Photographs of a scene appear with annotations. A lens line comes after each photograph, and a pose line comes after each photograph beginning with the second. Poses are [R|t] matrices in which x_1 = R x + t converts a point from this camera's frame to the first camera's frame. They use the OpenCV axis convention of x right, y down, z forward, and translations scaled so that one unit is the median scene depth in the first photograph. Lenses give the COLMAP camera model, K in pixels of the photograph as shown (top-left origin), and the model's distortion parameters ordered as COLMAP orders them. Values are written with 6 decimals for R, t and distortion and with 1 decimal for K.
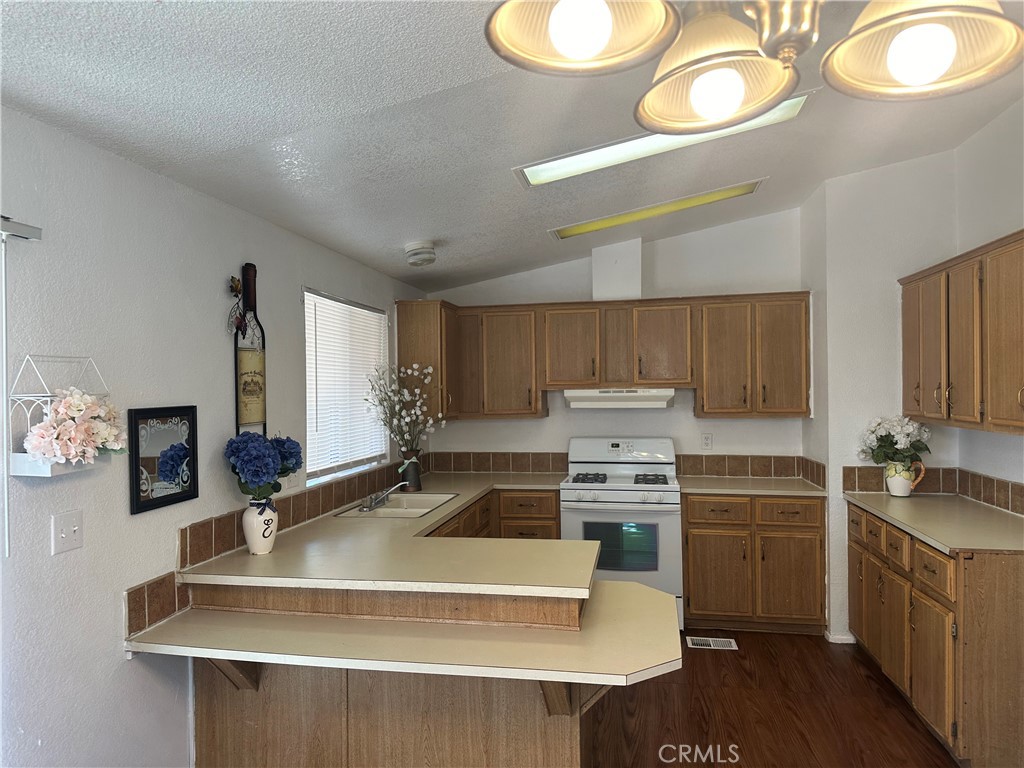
lens RADIAL K [[712.3, 0, 511.8], [0, 712.3, 389.0], [0, 0, 1]] dist [0.106381, -0.158567]
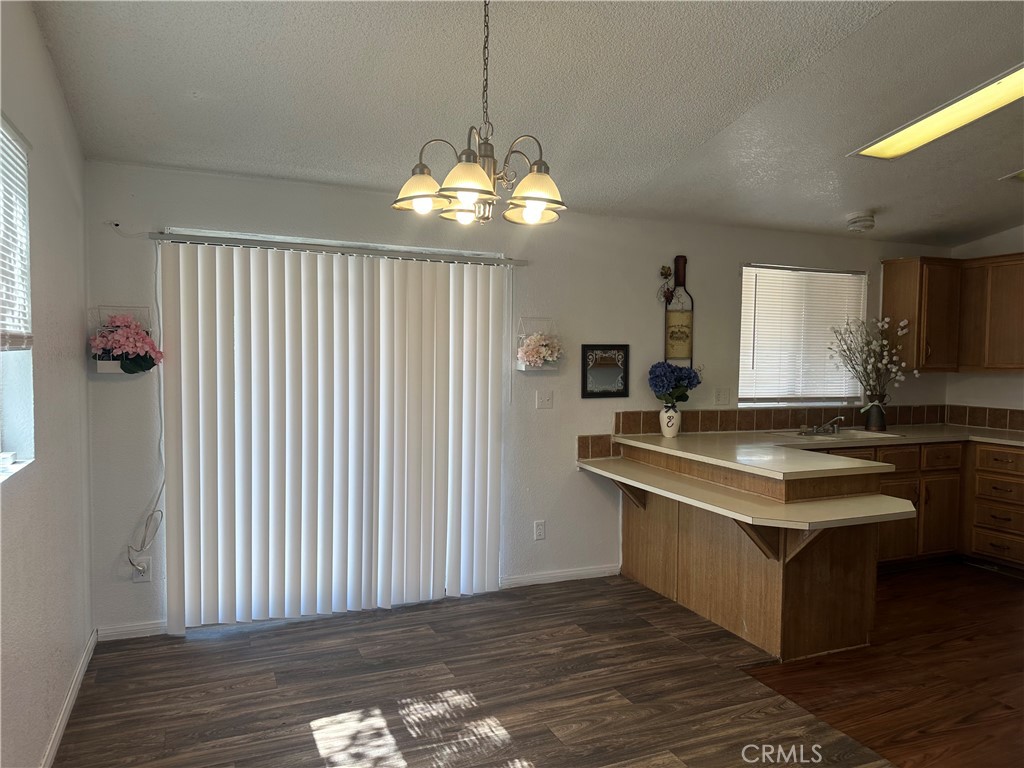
lens RADIAL K [[712.3, 0, 511.8], [0, 712.3, 389.0], [0, 0, 1]] dist [0.106381, -0.158567]
pose [[0.558301, 0.059864, -0.827476, 0.755100], [-0.017473, 0.998020, 0.060413, 0.027577], [0.829454, -0.019270, 0.558242, -0.183216]]
